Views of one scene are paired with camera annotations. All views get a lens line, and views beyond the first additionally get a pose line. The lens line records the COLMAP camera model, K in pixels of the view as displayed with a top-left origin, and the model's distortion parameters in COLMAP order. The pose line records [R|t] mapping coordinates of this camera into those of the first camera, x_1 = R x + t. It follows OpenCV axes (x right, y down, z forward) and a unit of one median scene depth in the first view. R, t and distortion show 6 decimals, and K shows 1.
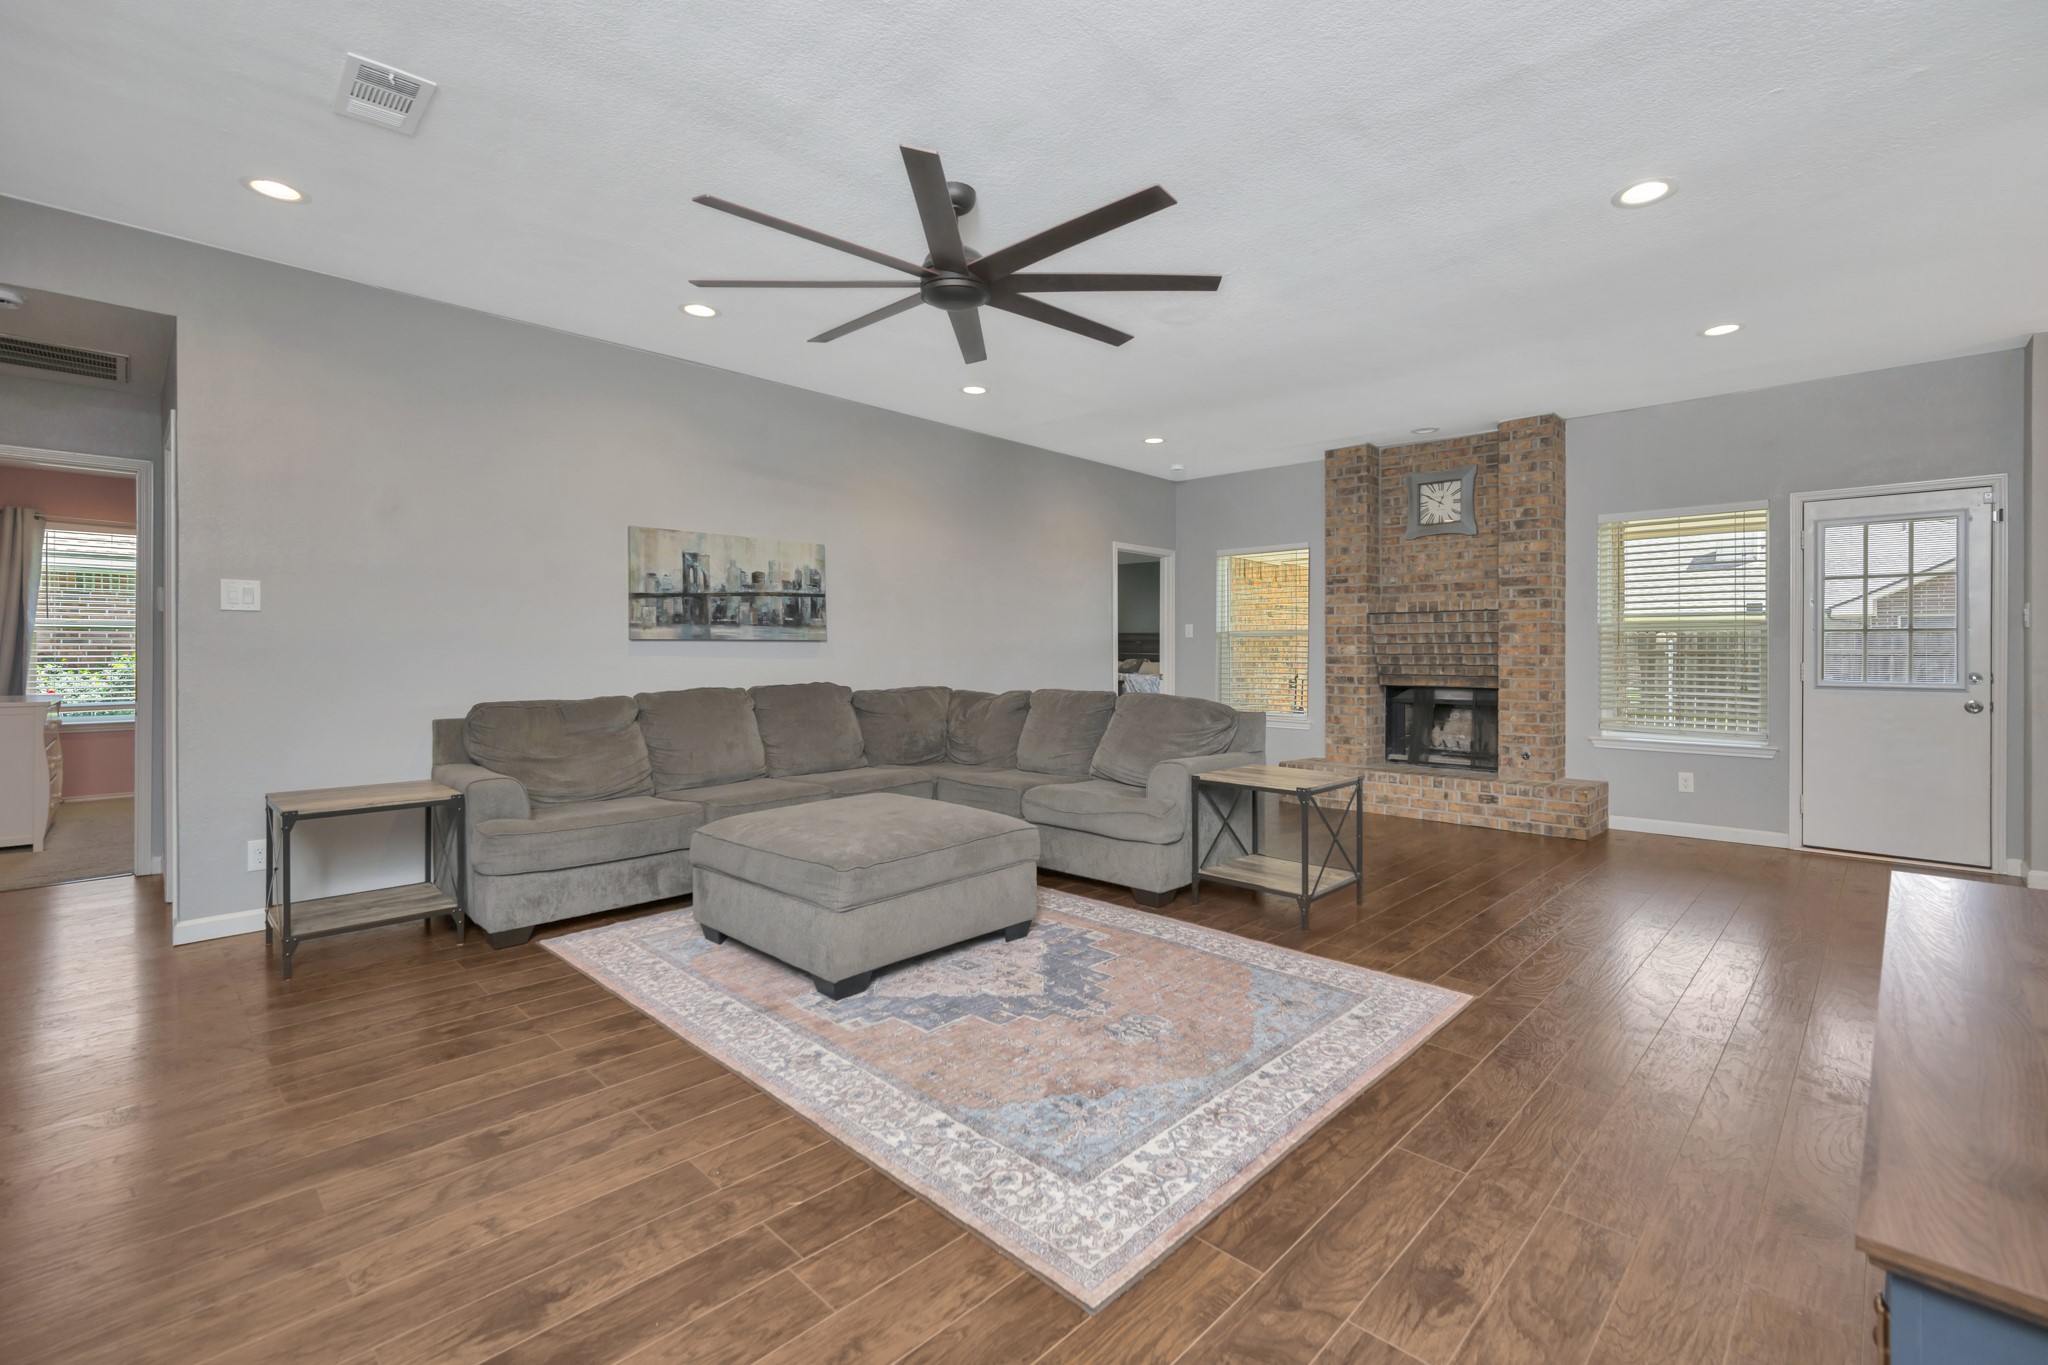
lens RADIAL K [[891.6, 0, 1025.0], [0, 891.6, 638.3], [0, 0, 1]] dist [-0.006911, -0.000147]
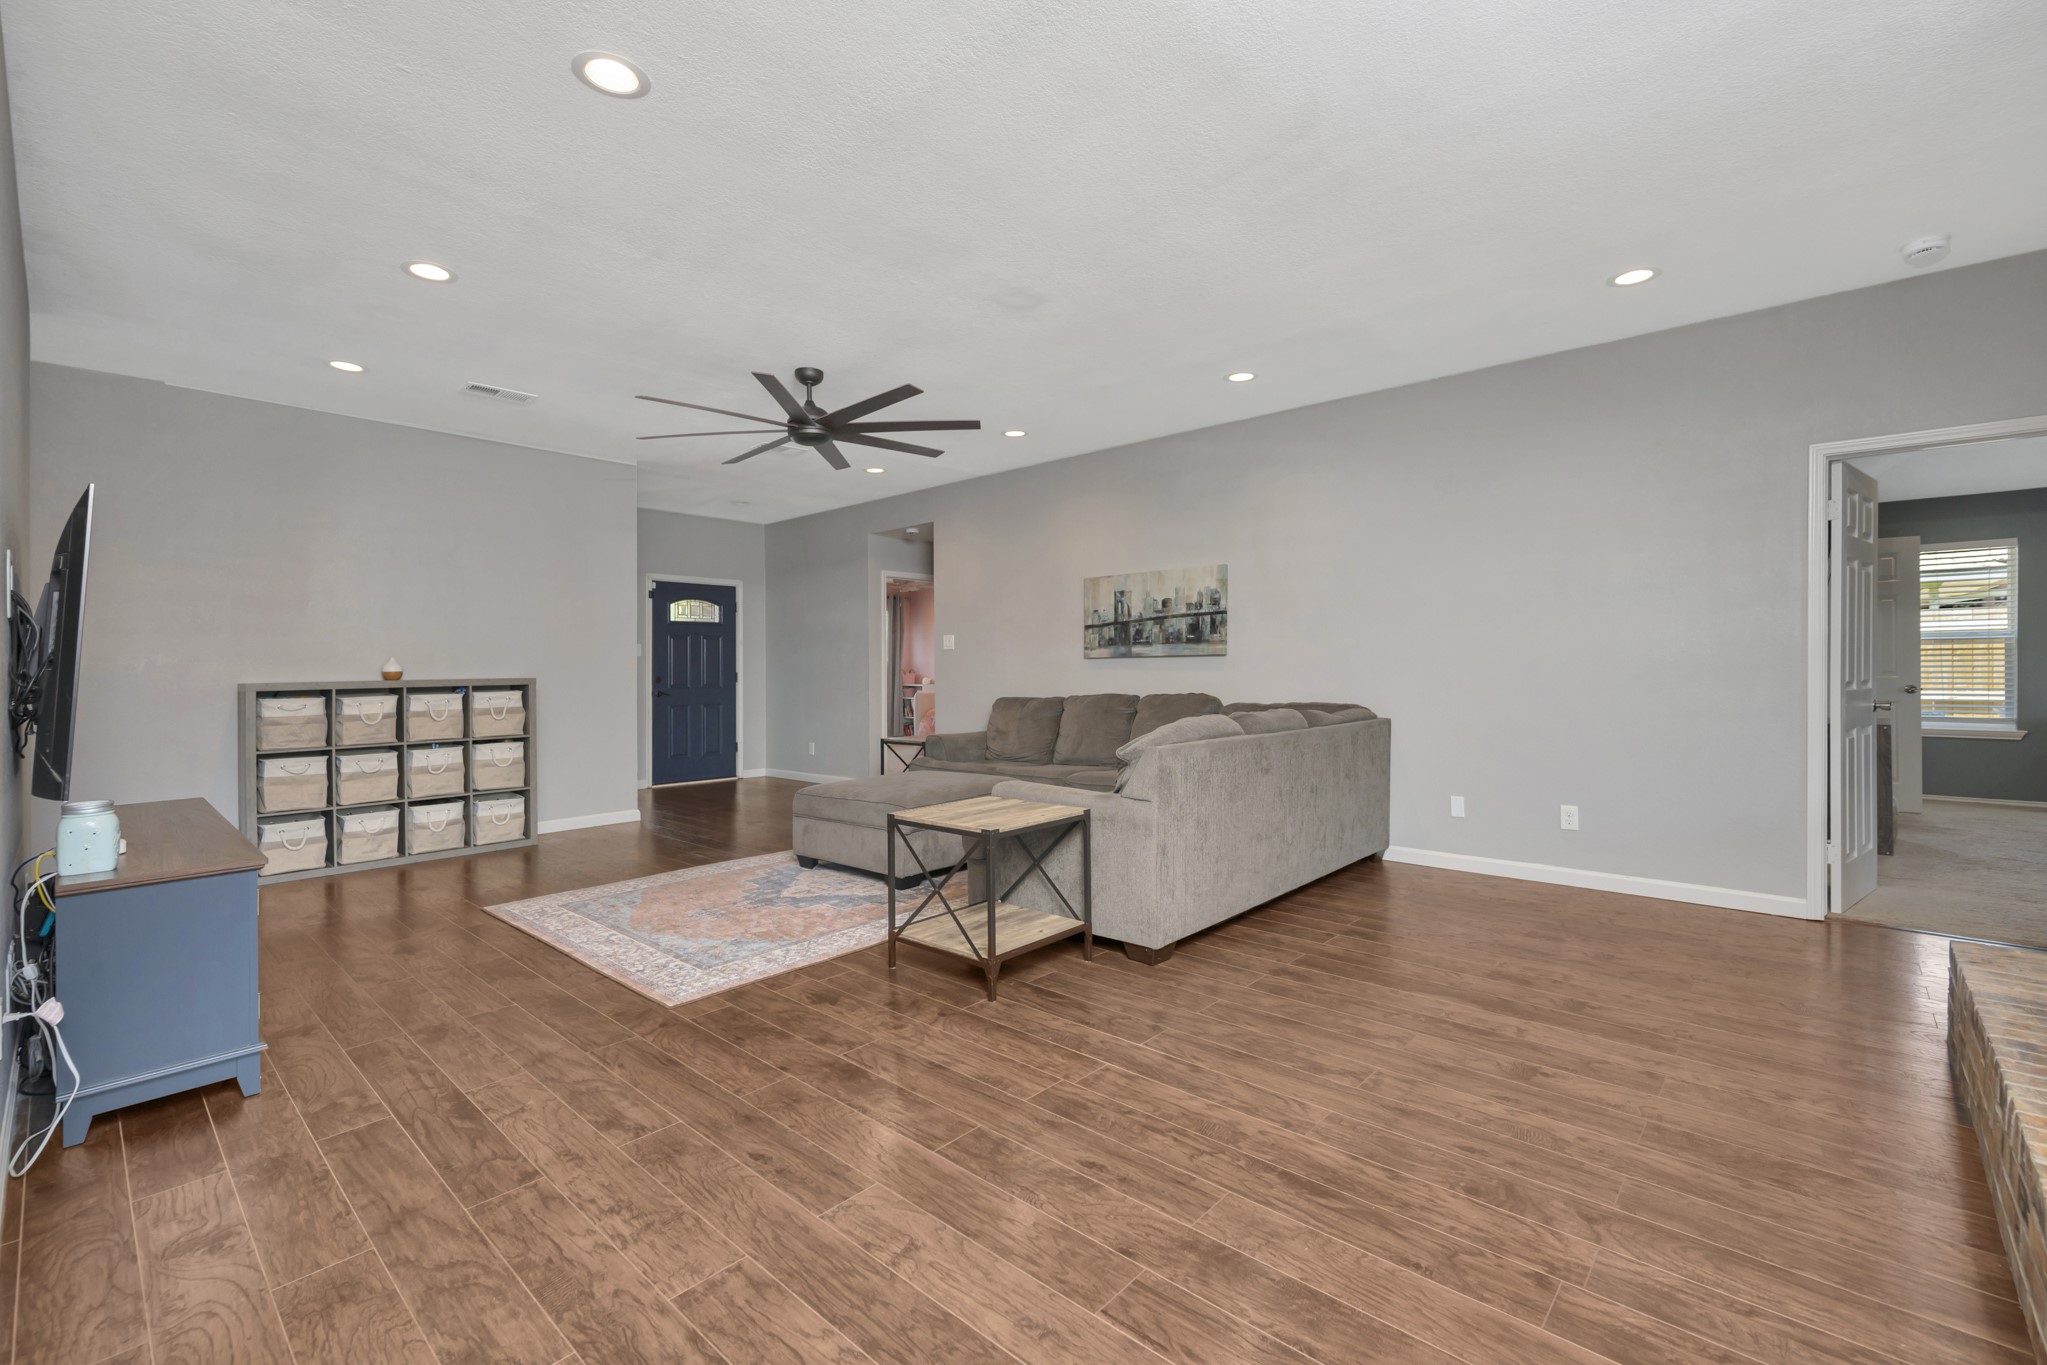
lens RADIAL K [[889.0, 0, 1025.0], [0, 889.0, 659.1], [0, 0, 1]] dist [-0.003186, -0.000293]
pose [[0.030085, -0.012198, -0.999473, 0.869656], [0.025881, 0.999600, -0.011421, 0.014793], [0.999212, -0.025524, 0.030388, 0.765197]]
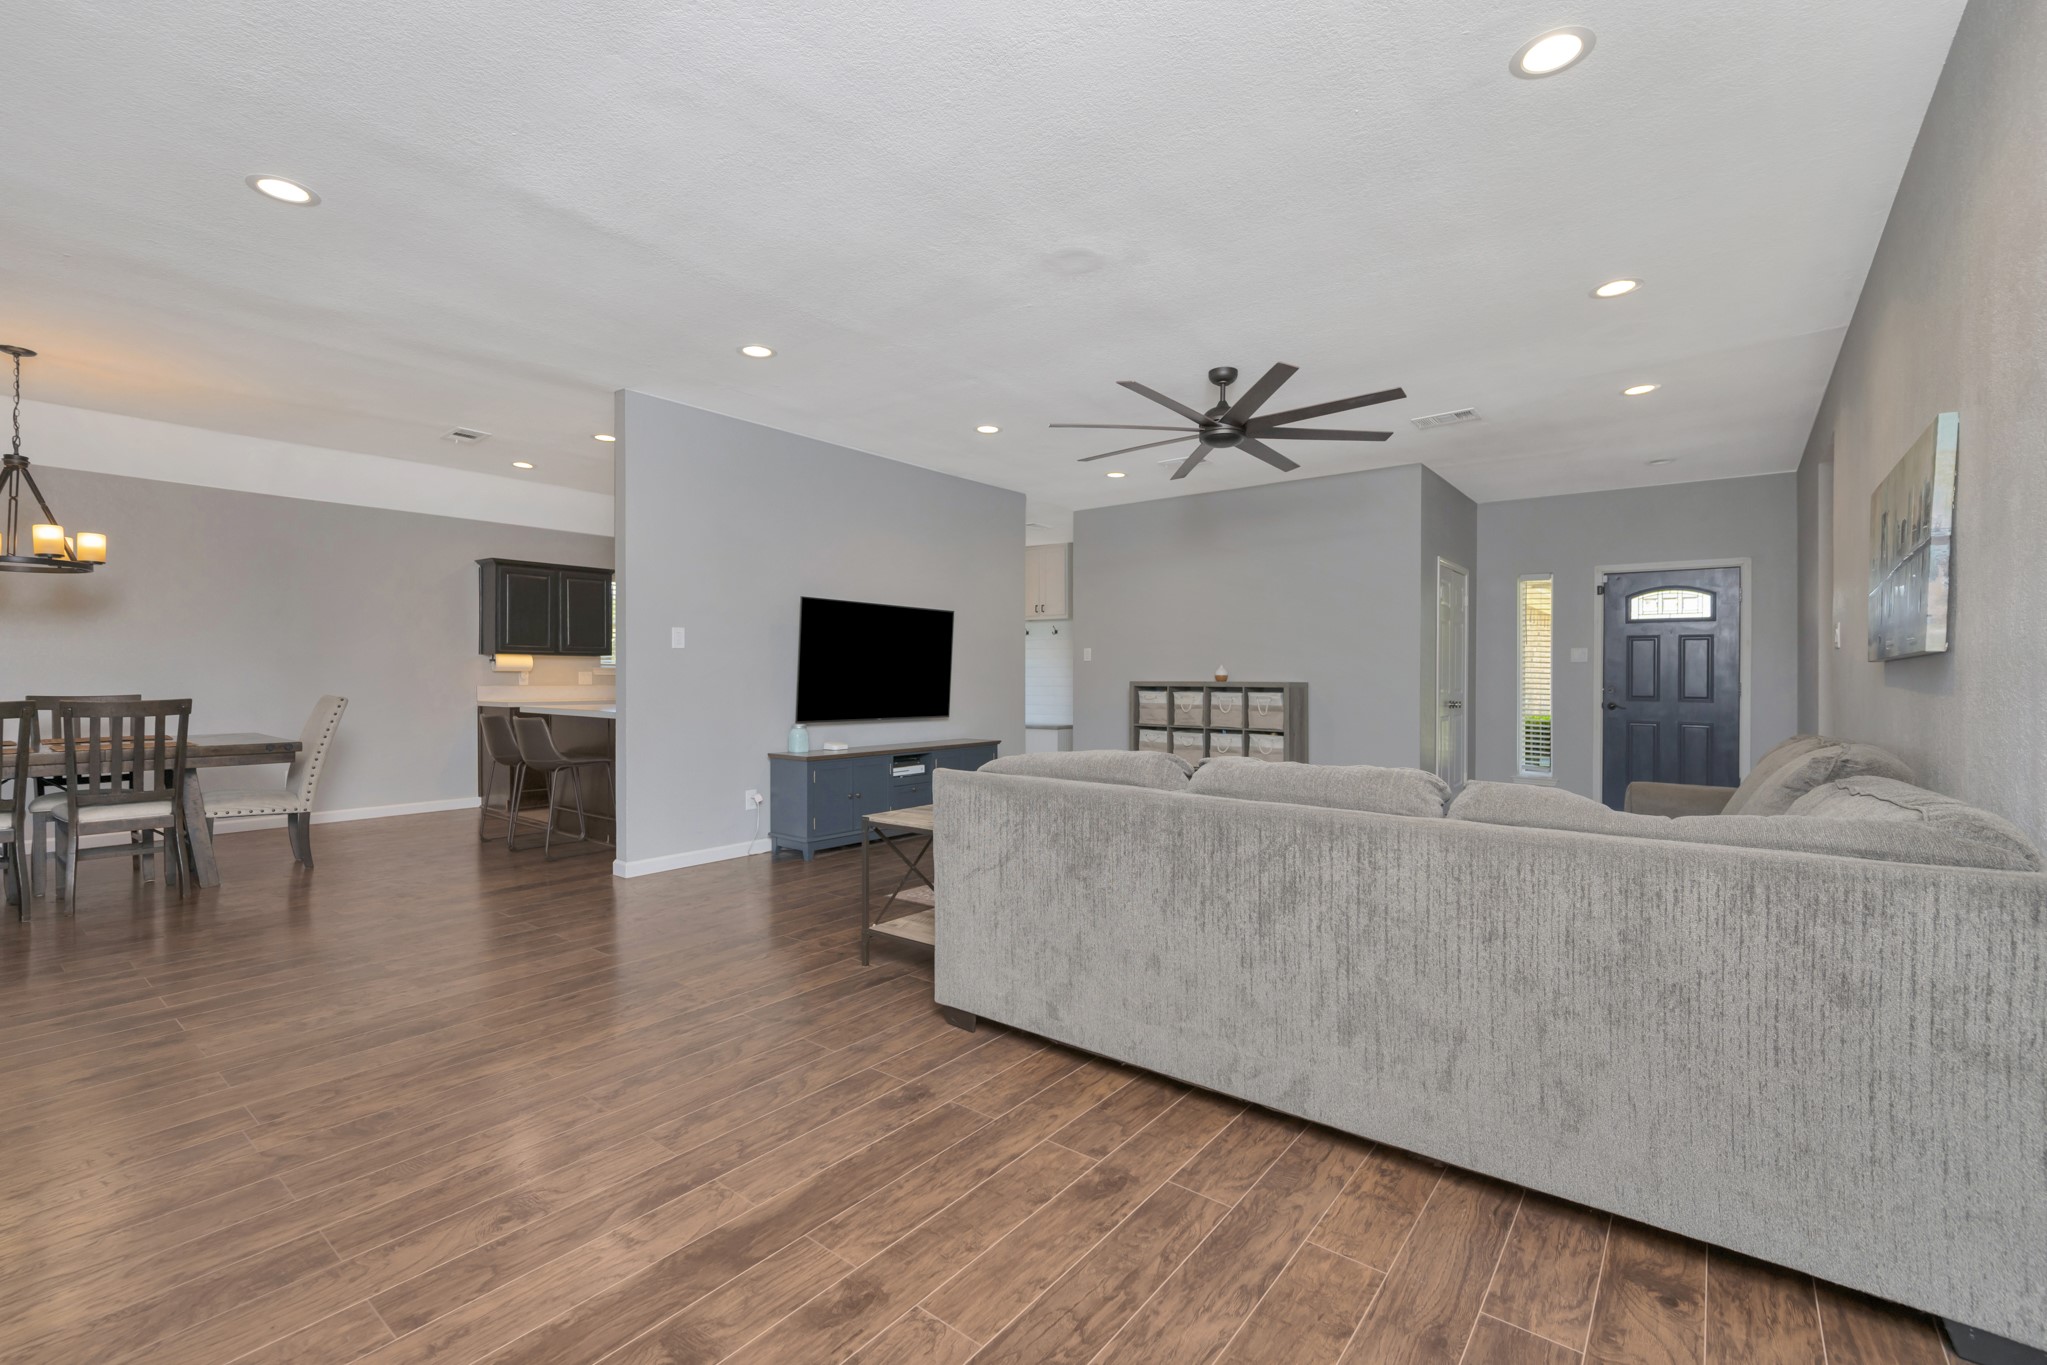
lens RADIAL K [[852.6, 0, 1028.4], [0, 852.6, 696.3], [0, 0, 1]] dist [-0.003317, -0.000308]
pose [[-0.992627, -0.004061, -0.121144, 0.235543], [-0.005396, 0.999928, 0.010691, 0.019375], [0.121092, 0.011266, -0.992577, 1.416418]]
